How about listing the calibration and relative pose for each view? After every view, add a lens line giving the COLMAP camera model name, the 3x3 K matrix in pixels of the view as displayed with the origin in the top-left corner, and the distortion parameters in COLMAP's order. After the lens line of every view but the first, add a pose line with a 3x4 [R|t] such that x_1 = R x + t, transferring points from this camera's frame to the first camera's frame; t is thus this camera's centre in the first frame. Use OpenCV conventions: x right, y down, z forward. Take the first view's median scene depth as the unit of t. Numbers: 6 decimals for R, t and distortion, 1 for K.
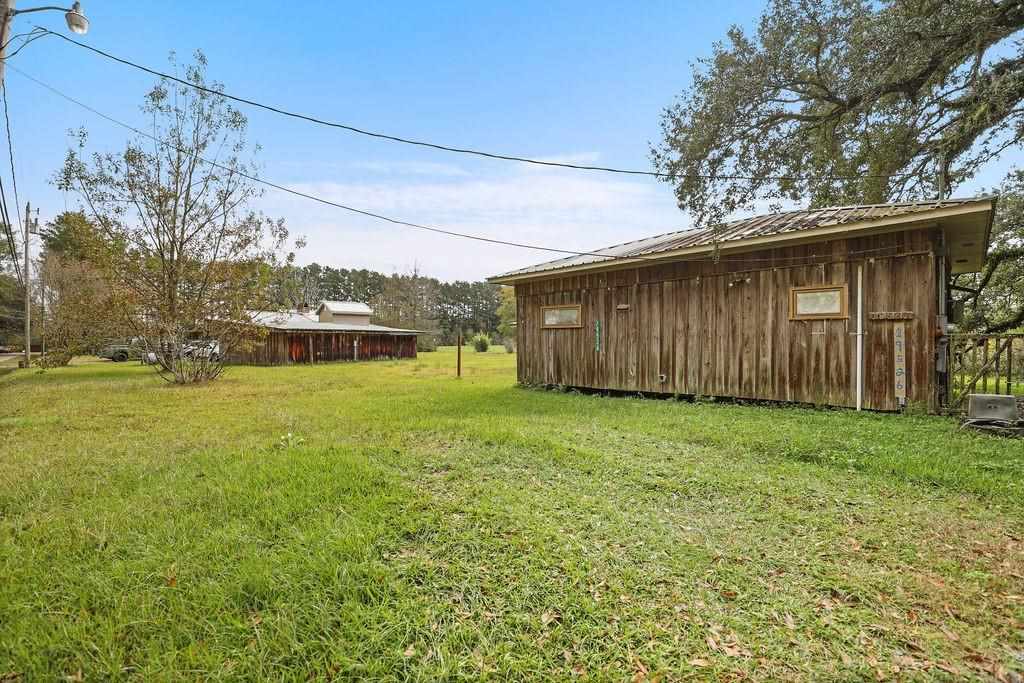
lens RADIAL K [[468.9, 0, 508.3], [0, 468.9, 339.4], [0, 0, 1]] dist [-0.021700, 0.000477]
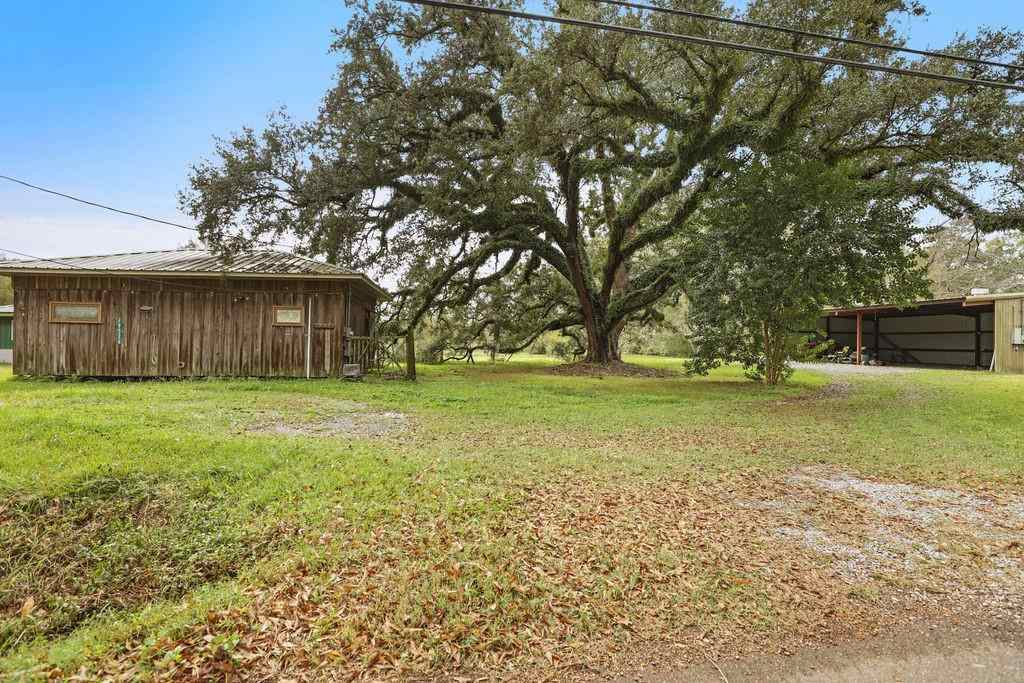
lens RADIAL K [[468.9, 0, 506.6], [0, 468.9, 336.8], [0, 0, 1]] dist [-0.021700, 0.000477]
pose [[0.594950, 0.021419, 0.803477, -0.183411], [-0.021184, 0.999715, -0.010964, -0.002082], [-0.803483, -0.010498, 0.595235, -0.533035]]
